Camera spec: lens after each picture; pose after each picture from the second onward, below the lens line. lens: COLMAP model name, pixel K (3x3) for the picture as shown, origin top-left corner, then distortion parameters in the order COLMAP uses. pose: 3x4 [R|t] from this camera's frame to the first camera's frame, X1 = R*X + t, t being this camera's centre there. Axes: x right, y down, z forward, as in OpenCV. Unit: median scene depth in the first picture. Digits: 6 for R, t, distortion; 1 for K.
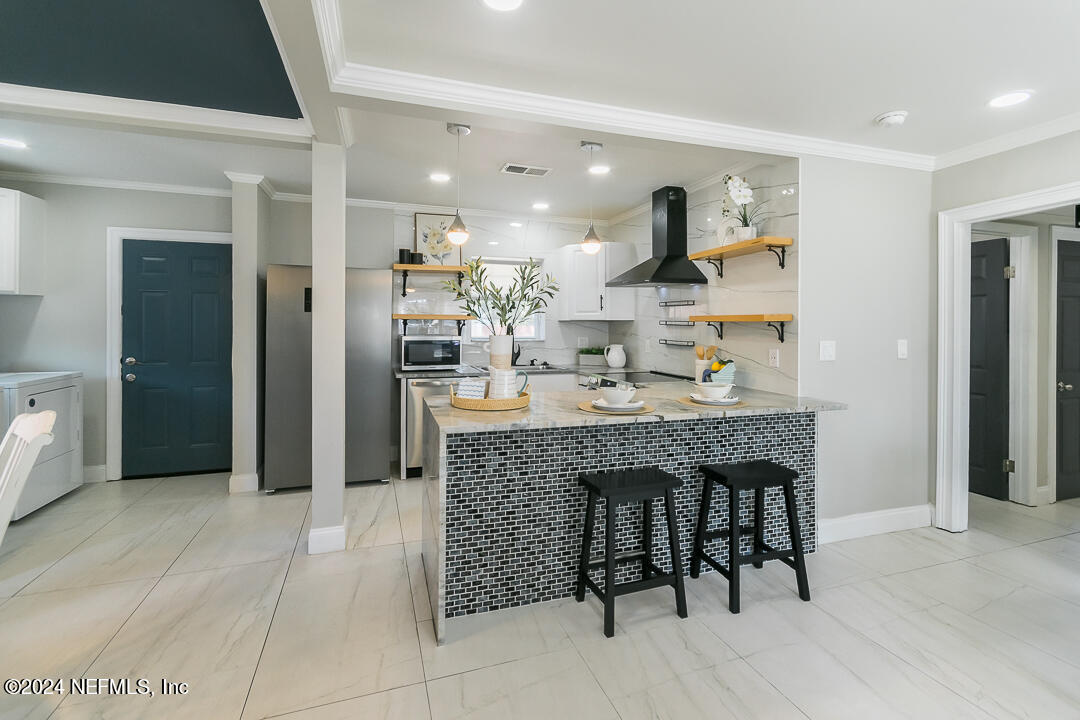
lens RADIAL K [[491.0, 0, 537.7], [0, 491.0, 320.6], [0, 0, 1]] dist [0.003619, -0.000565]
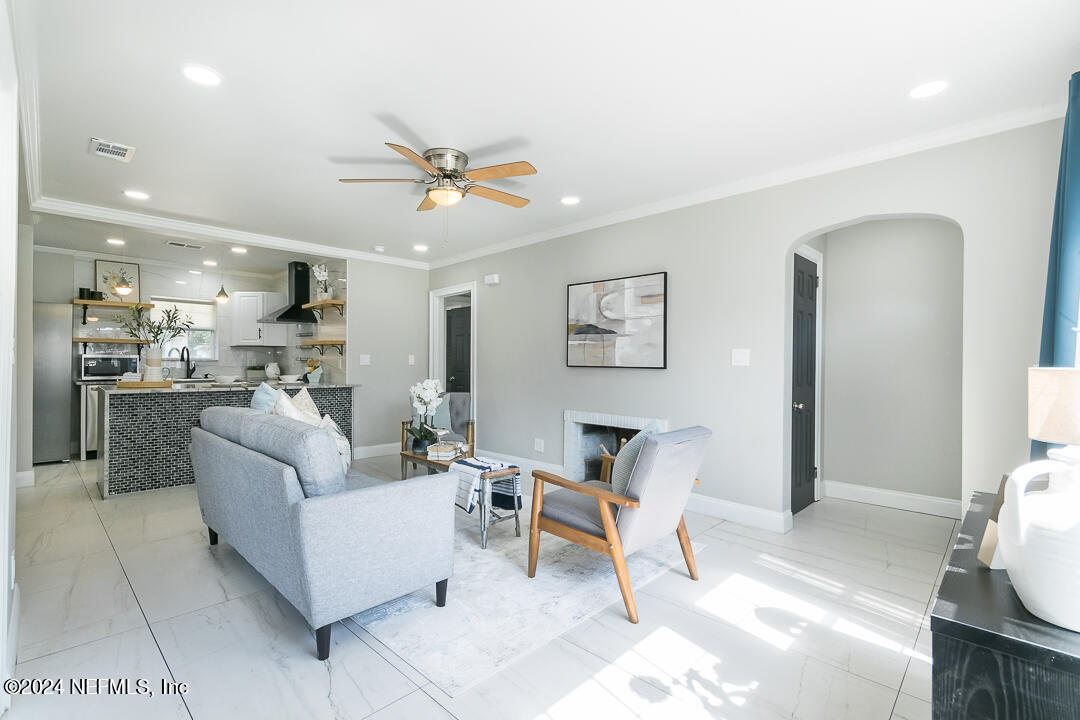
lens RADIAL K [[491.0, 0, 520.0], [0, 491.0, 360.9], [0, 0, 1]] dist [0.003619, -0.000565]
pose [[0.899066, 0.002252, 0.437807, 0.203835], [-0.005727, 0.999962, 0.006615, 0.033948], [-0.437775, -0.008455, 0.899045, -0.708104]]
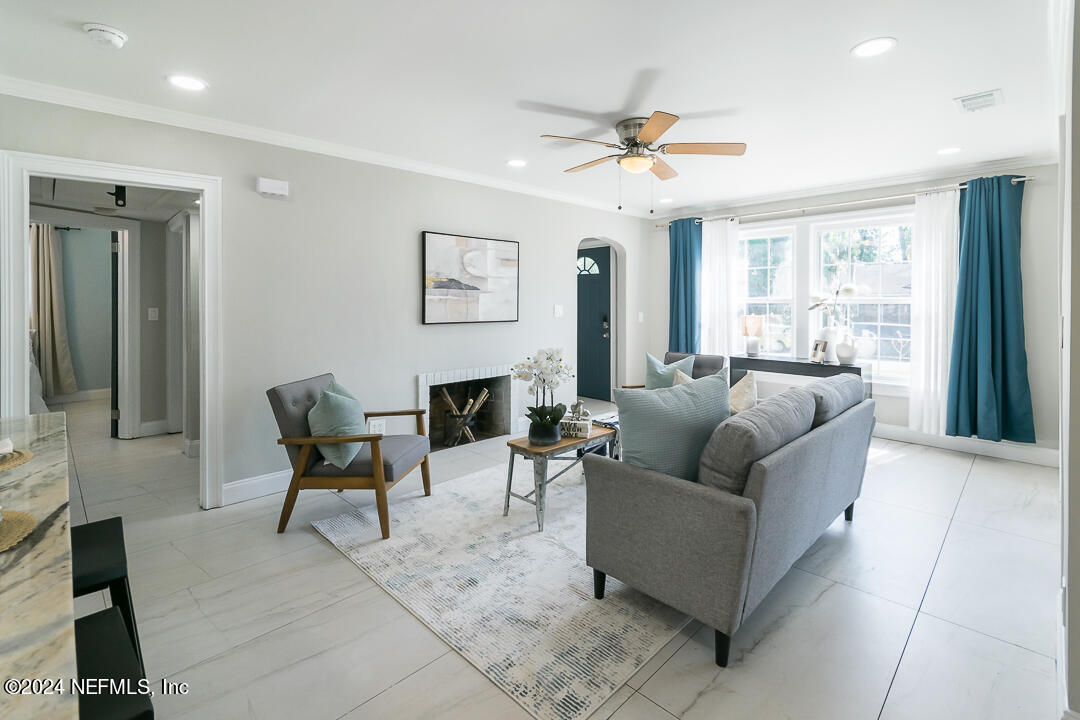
lens RADIAL K [[491.0, 0, 542.4], [0, 491.0, 306.4], [0, 0, 1]] dist [0.003619, -0.000565]
pose [[-0.437990, -0.007843, 0.898946, -0.248822], [0.001319, 0.999955, 0.009367, 0.005599], [-0.898979, 0.005288, -0.437960, 0.620198]]
